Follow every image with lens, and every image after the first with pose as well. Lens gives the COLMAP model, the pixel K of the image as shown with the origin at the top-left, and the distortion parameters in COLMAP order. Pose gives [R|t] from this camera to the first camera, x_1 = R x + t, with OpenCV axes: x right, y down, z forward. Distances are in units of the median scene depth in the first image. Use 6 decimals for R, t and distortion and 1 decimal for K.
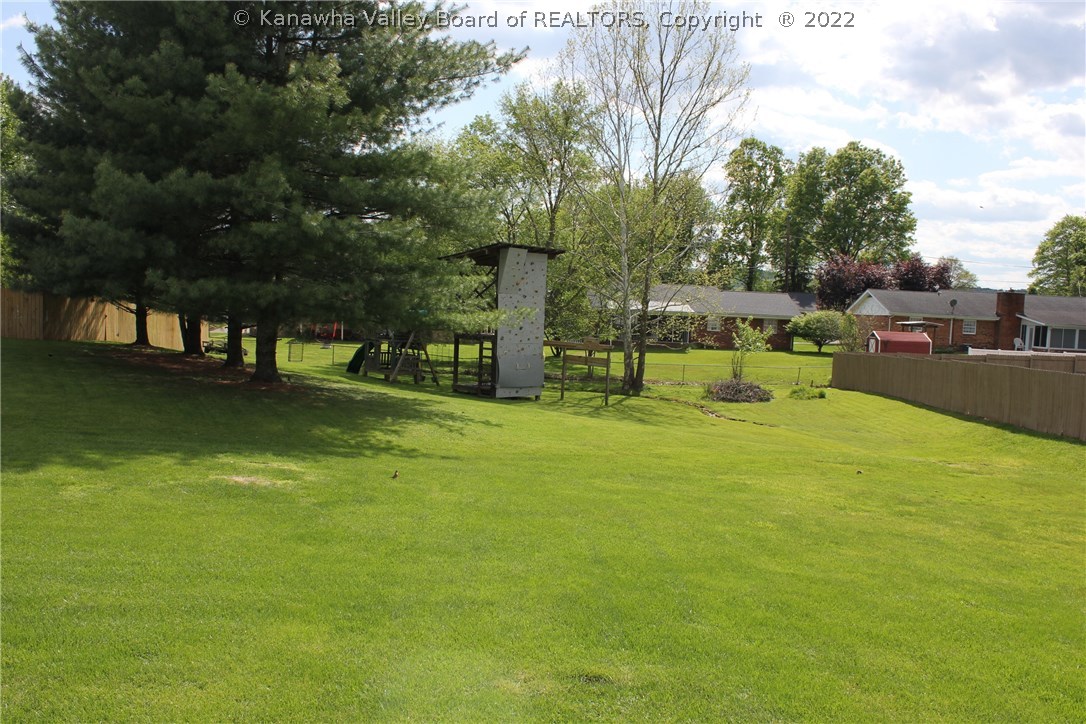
lens RADIAL K [[902.3, 0, 548.6], [0, 902.3, 366.0], [0, 0, 1]] dist [-0.161048, 0.163091]
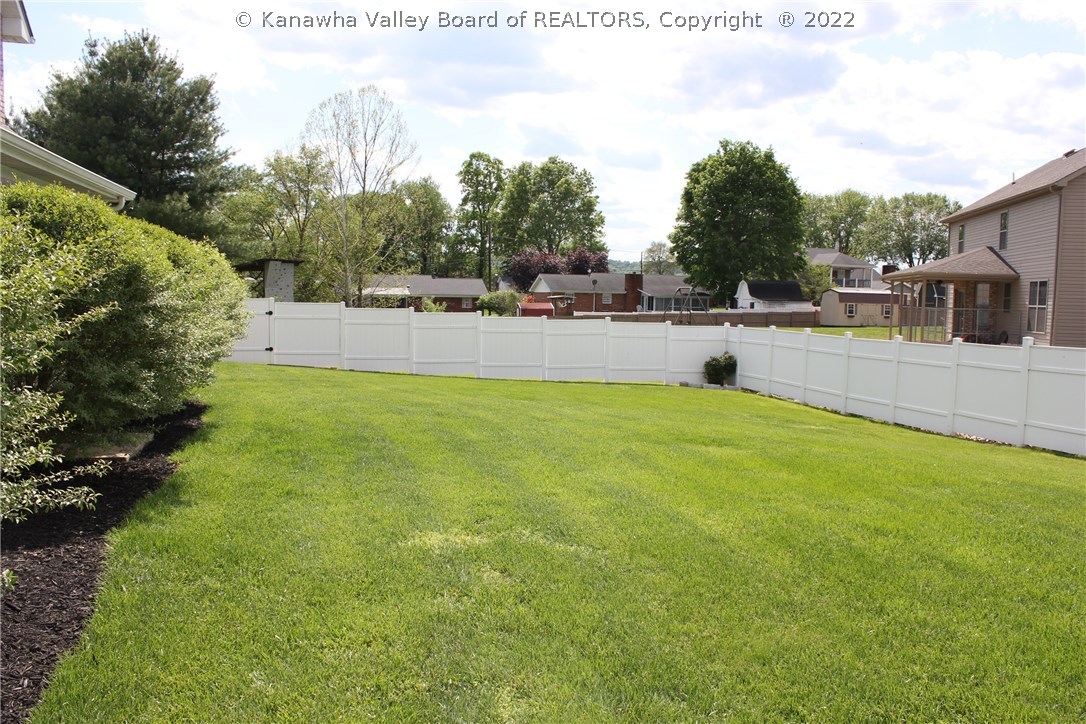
lens RADIAL K [[902.3, 0, 548.6], [0, 902.3, 366.0], [0, 0, 1]] dist [-0.161048, 0.163091]
pose [[0.971316, -0.045042, 0.233486, 0.026554], [0.040599, 0.998892, 0.023803, 0.019864], [-0.234300, -0.013640, 0.972069, -0.305684]]
